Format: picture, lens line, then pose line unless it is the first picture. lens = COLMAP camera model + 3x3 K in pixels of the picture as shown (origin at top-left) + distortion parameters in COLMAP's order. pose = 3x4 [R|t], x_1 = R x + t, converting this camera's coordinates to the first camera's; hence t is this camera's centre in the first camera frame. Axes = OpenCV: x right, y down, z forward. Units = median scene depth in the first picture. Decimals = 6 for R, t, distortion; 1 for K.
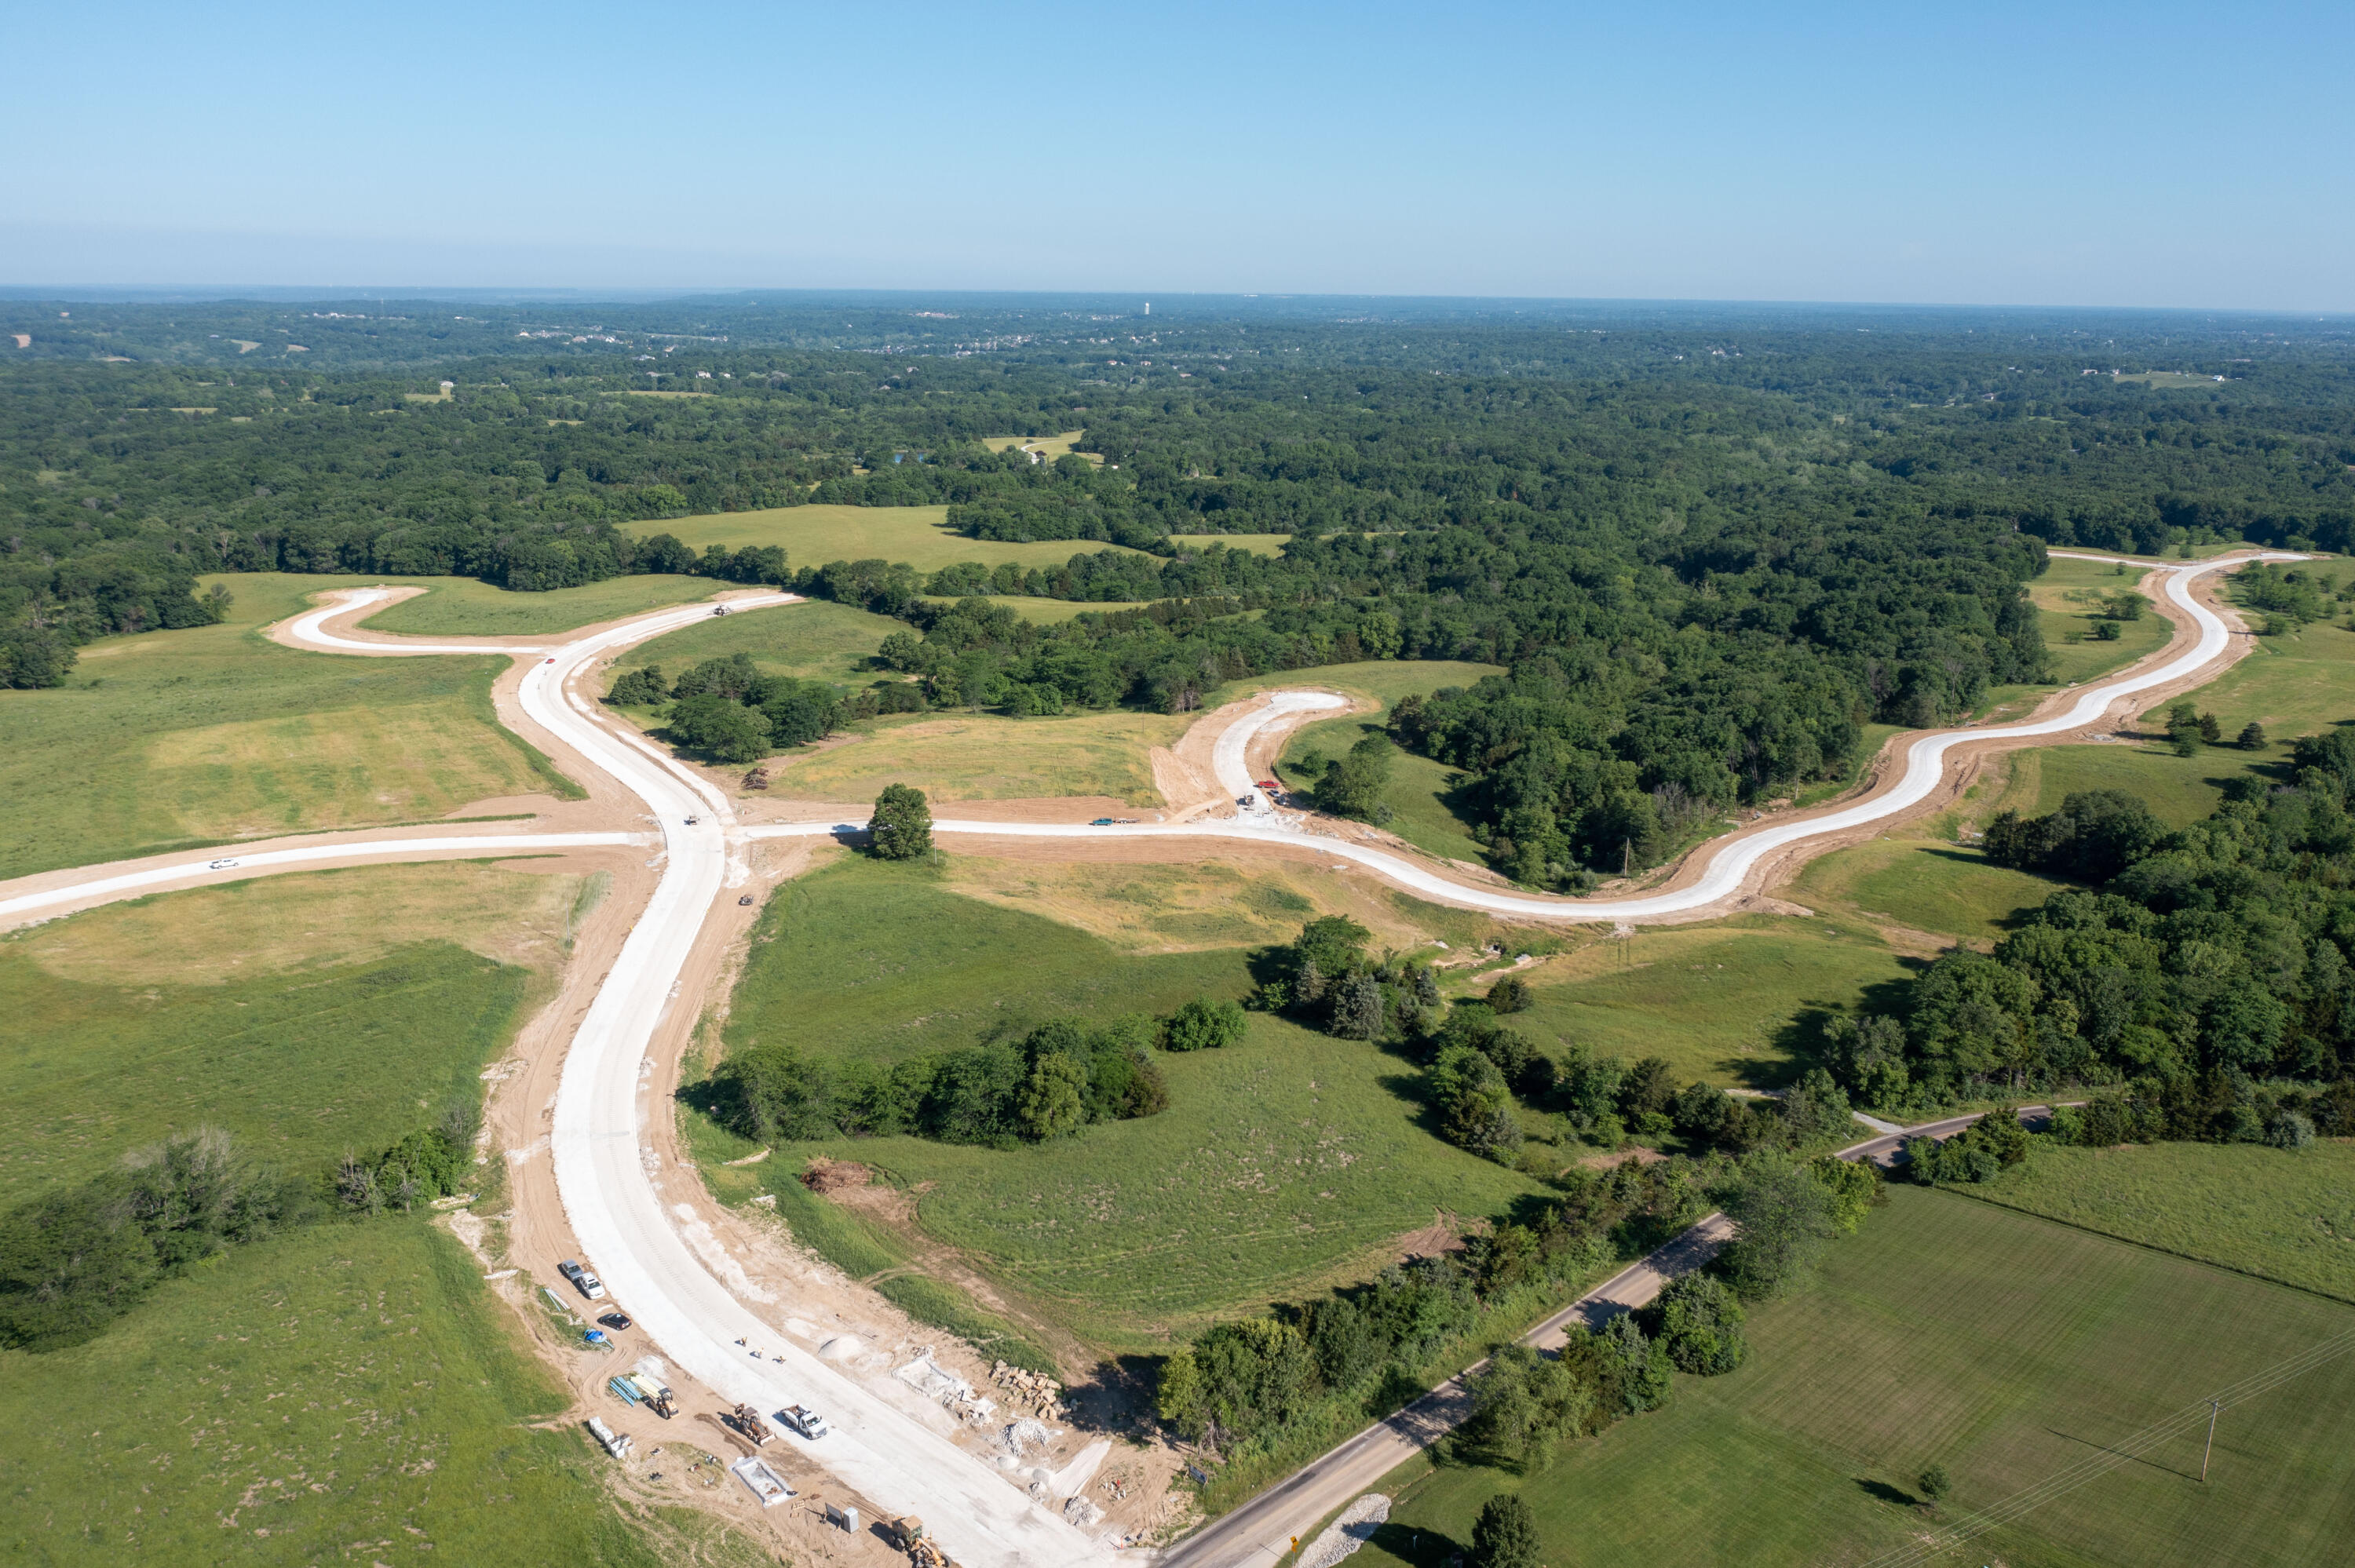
lens RADIAL K [[1845.9, 0, 1180.3], [0, 1845.9, 791.8], [0, 0, 1]] dist [-0.026218, 0.007936]
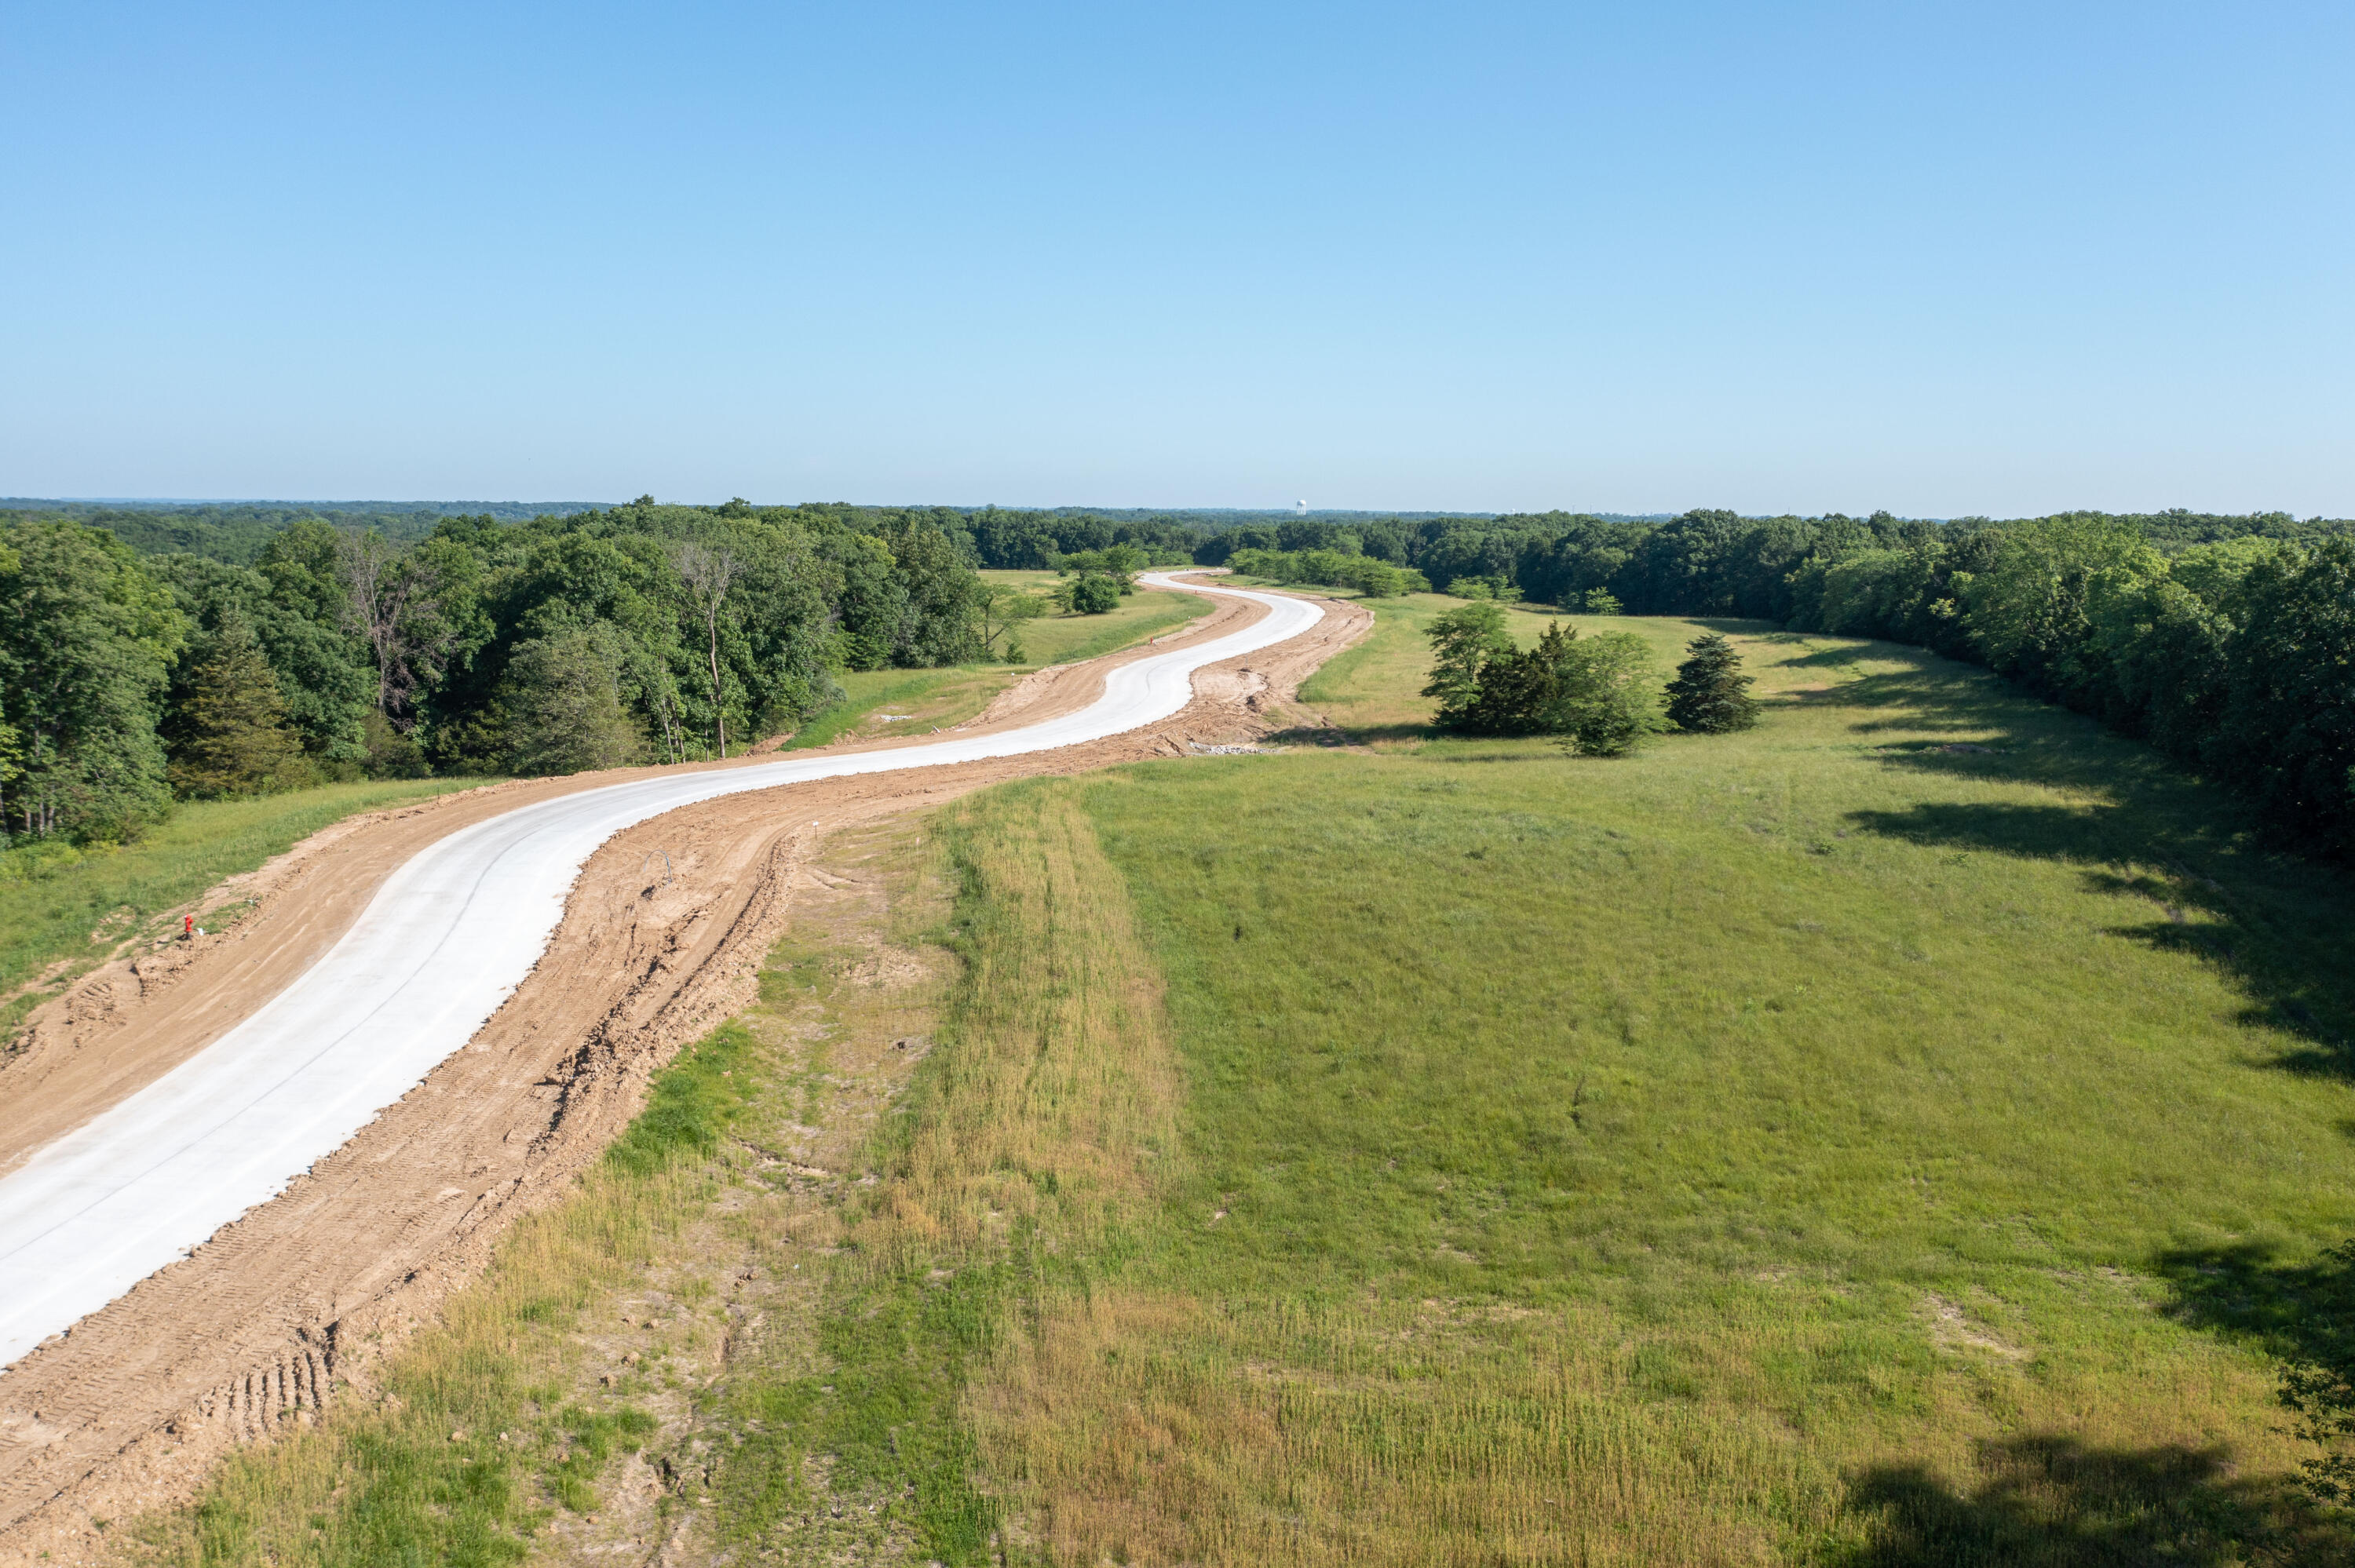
lens RADIAL K [[1845.9, 0, 1184.4], [0, 1845.9, 788.0], [0, 0, 1]] dist [-0.026218, 0.007936]
pose [[0.838445, -0.088085, 0.537820, 0.345268], [0.149025, 0.986296, -0.070788, -0.005647], [-0.524214, 0.139501, 0.840083, 0.768597]]
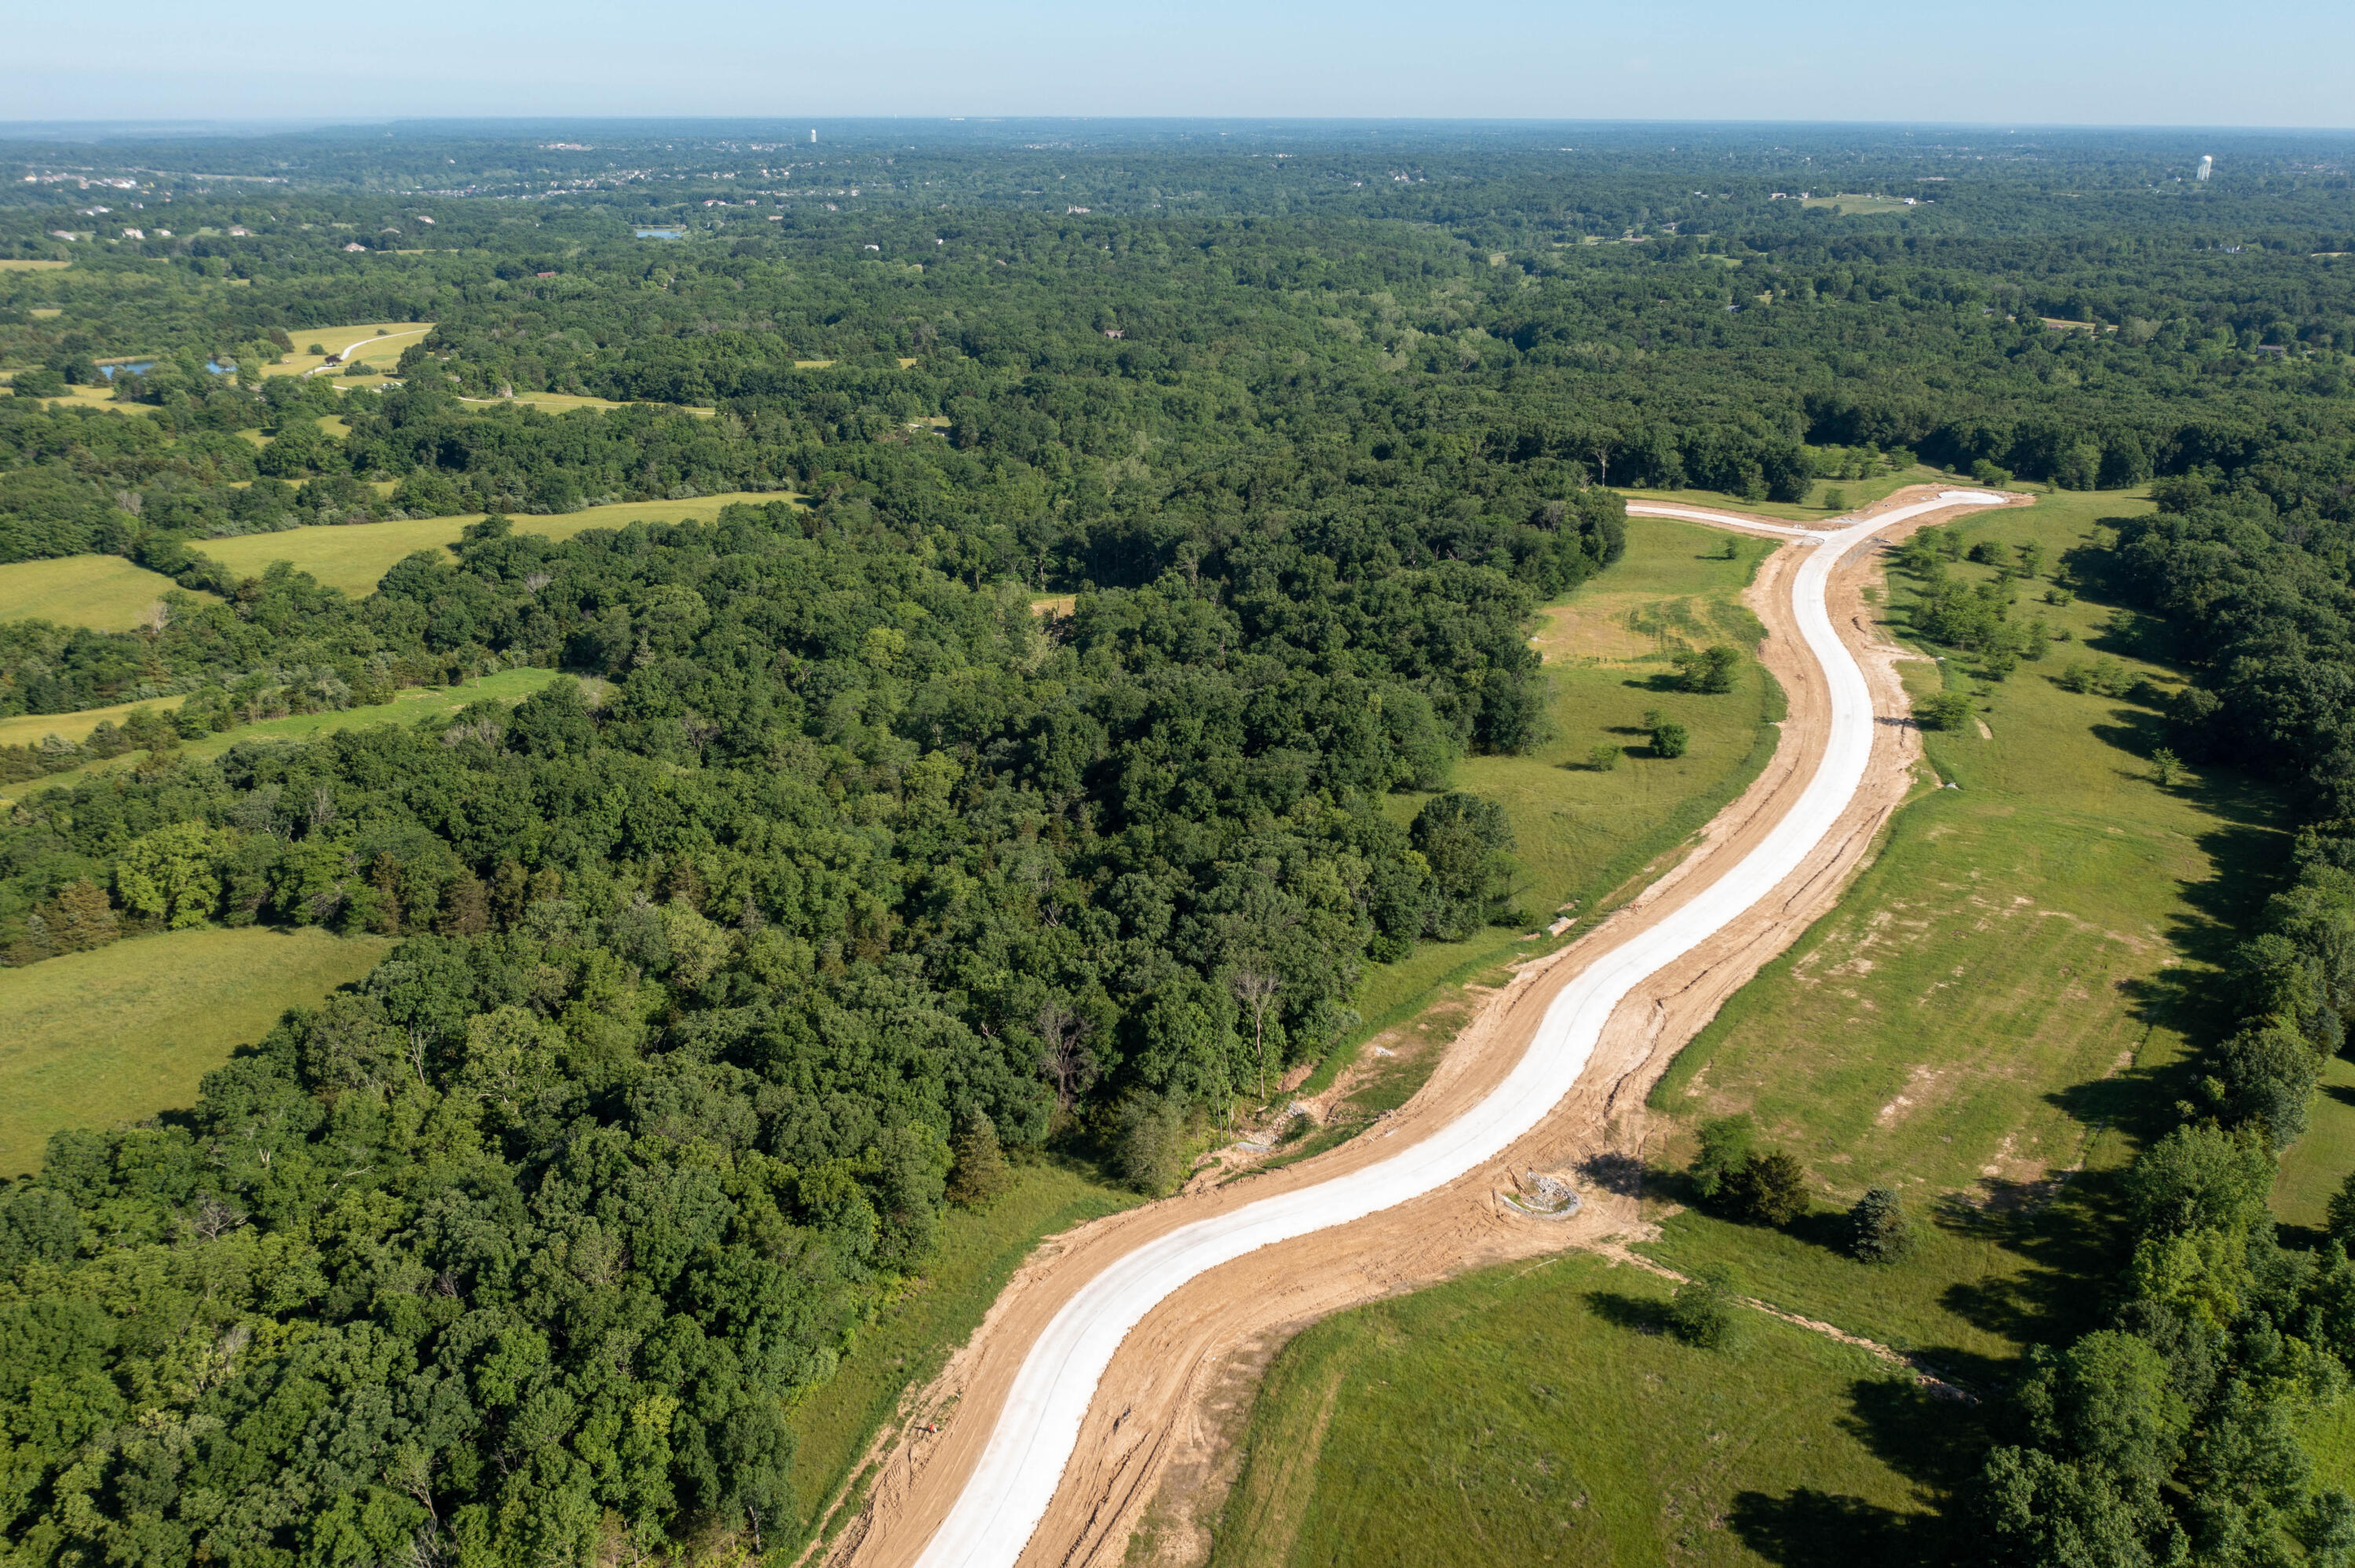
lens RADIAL K [[1845.9, 0, 1194.3], [0, 1845.9, 775.1], [0, 0, 1]] dist [-0.026218, 0.007936]
pose [[0.989423, -0.056710, 0.133513, 0.365739], [0.045836, 0.995481, 0.083161, -0.164206], [-0.137626, -0.076162, 0.987552, 0.591387]]
